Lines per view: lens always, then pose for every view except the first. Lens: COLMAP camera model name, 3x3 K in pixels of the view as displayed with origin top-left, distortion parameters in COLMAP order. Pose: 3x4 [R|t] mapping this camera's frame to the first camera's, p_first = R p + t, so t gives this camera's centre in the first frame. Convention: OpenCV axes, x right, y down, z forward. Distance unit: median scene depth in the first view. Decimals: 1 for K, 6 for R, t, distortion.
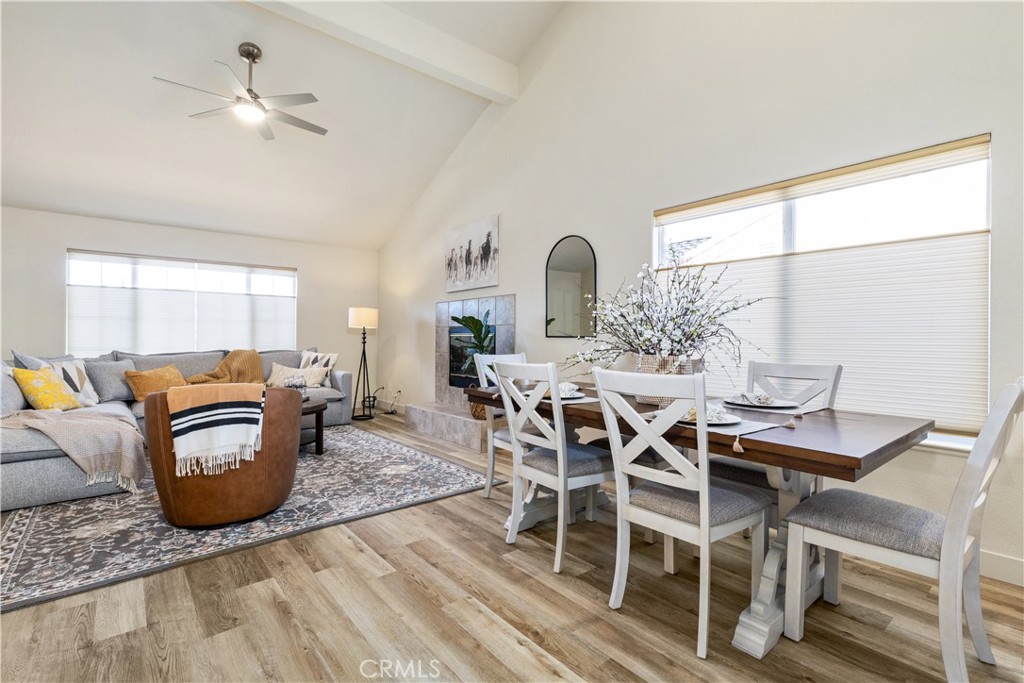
lens RADIAL K [[469.6, 0, 504.3], [0, 469.6, 342.3], [0, 0, 1]] dist [0.000554, 0.002612]
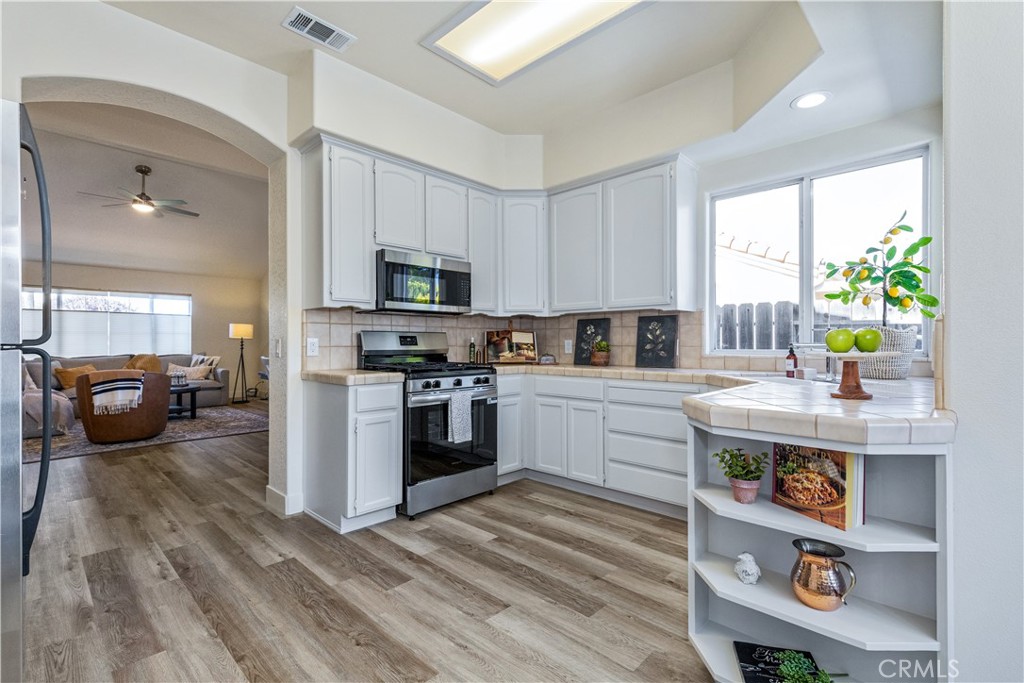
lens RADIAL K [[469.6, 0, 521.9], [0, 469.6, 346.1], [0, 0, 1]] dist [0.000554, 0.002612]
pose [[0.991319, -0.006862, 0.131298, 0.779011], [0.007149, 0.999973, -0.001714, 0.003813], [-0.131283, 0.002638, 0.991341, -1.128737]]
